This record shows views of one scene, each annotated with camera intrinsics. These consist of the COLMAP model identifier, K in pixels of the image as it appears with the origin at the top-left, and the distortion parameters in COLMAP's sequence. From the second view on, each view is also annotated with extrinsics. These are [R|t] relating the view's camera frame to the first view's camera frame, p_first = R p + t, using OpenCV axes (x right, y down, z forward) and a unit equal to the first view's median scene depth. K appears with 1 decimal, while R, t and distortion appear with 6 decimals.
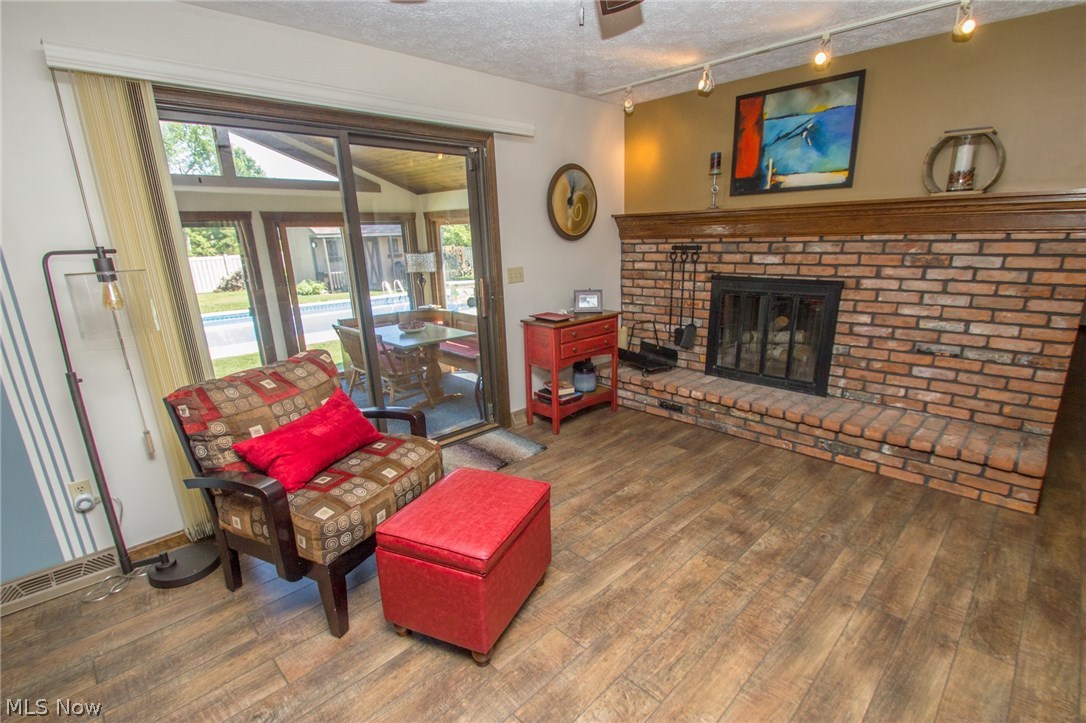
lens RADIAL K [[496.7, 0, 544.5], [0, 496.7, 367.4], [0, 0, 1]] dist [-0.002347, -0.000308]
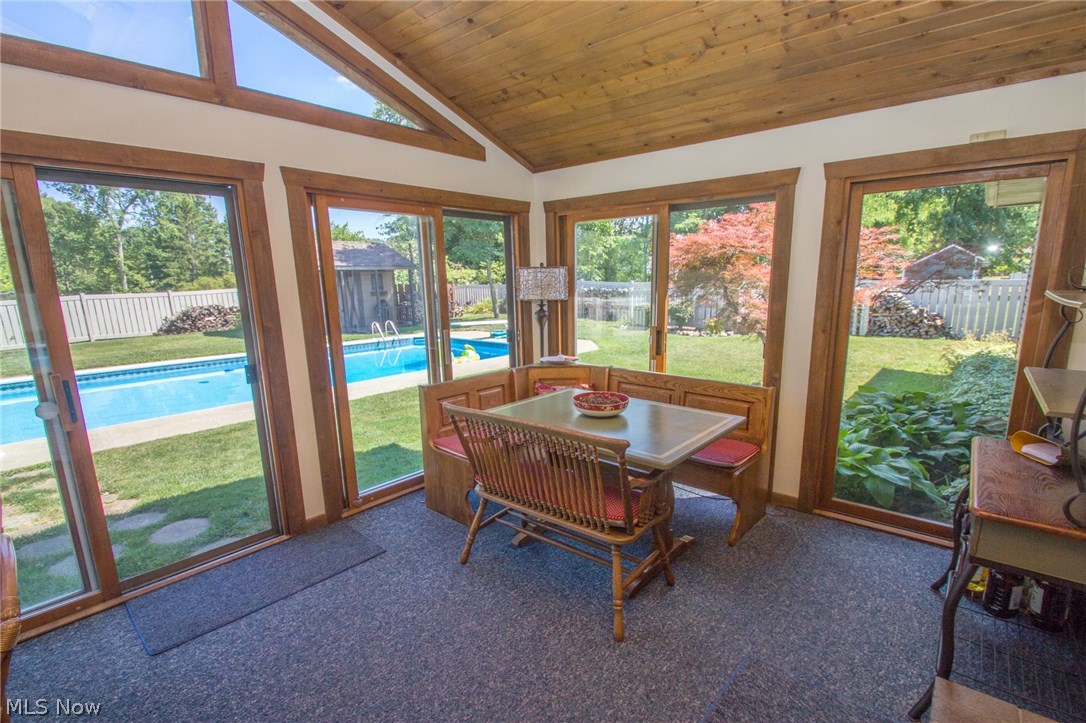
lens RADIAL K [[496.7, 0, 544.8], [0, 496.7, 366.2], [0, 0, 1]] dist [-0.002347, -0.000308]
pose [[0.996104, -0.006902, 0.087912, -0.111606], [0.014585, 0.996097, -0.087049, -0.023577], [-0.086968, 0.087993, 0.992317, 0.159277]]
